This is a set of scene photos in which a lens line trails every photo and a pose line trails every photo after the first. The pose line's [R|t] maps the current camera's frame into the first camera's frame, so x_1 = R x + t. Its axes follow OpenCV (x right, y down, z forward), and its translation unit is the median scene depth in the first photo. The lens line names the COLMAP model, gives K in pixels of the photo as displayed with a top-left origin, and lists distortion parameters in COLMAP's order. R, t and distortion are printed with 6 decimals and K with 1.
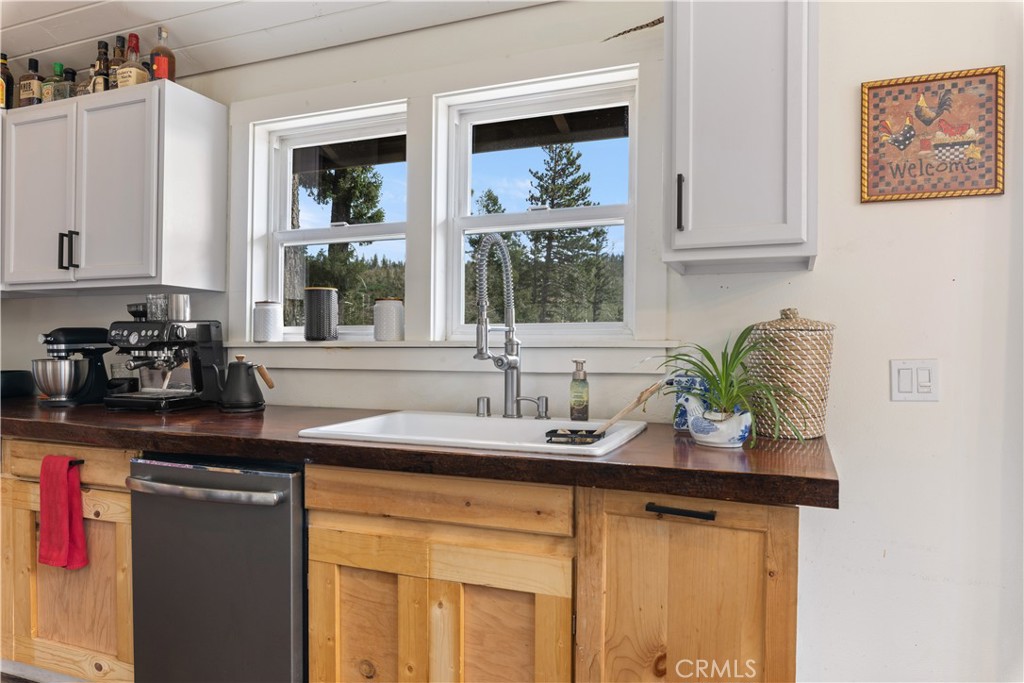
lens RADIAL K [[642.7, 0, 517.6], [0, 642.7, 346.9], [0, 0, 1]] dist [-0.007693, -0.001973]
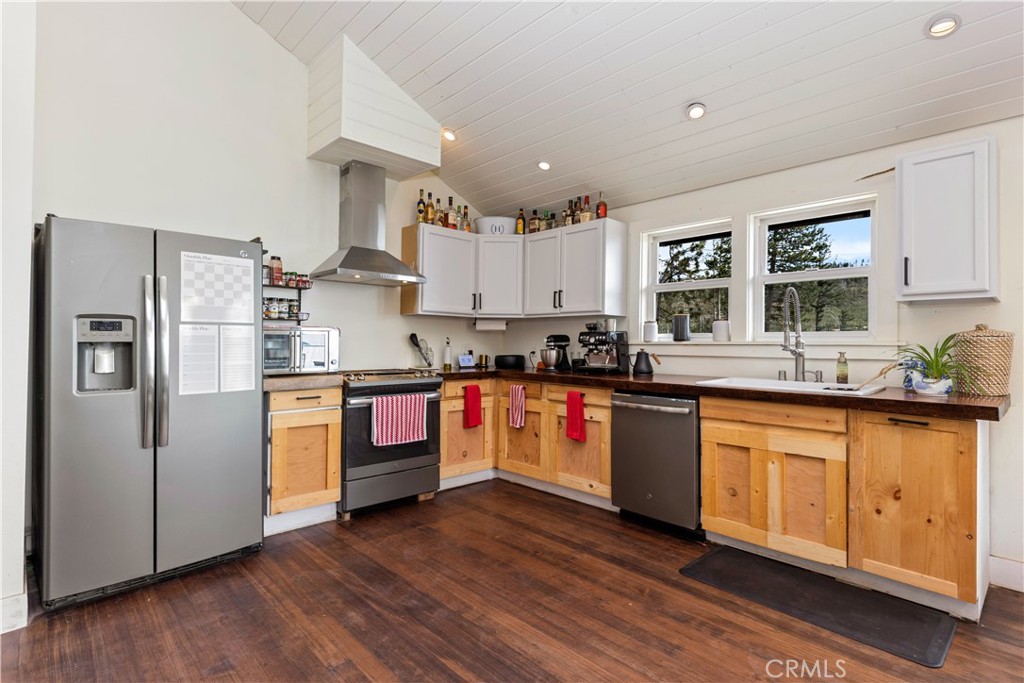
lens RADIAL K [[489.4, 0, 519.8], [0, 489.4, 333.1], [0, 0, 1]] dist [-0.000732, -0.000435]
pose [[0.911030, -0.005123, -0.412309, -0.169900], [-0.004442, 0.999743, -0.022236, 0.001074], [0.412317, 0.022089, 0.910773, -0.692371]]
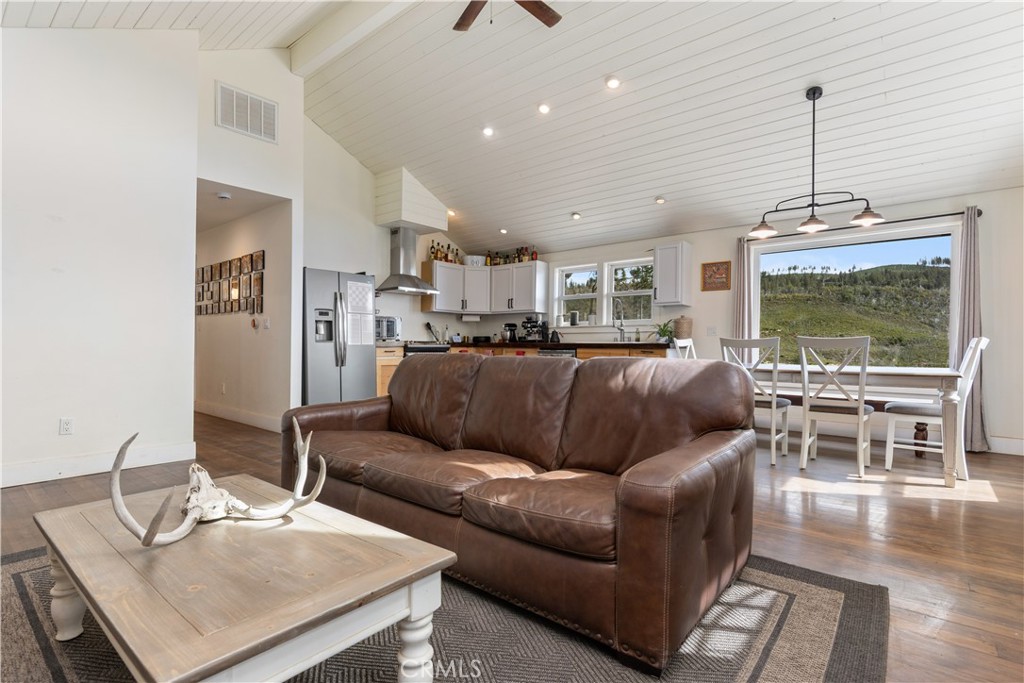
lens RADIAL K [[489.4, 0, 515.7], [0, 489.4, 346.4], [0, 0, 1]] dist [-0.000732, -0.000435]
pose [[0.950249, 0.001886, -0.311484, 0.330884], [-0.002583, 0.999995, -0.001823, 0.147185], [0.311479, 0.002537, 0.950250, -2.293113]]
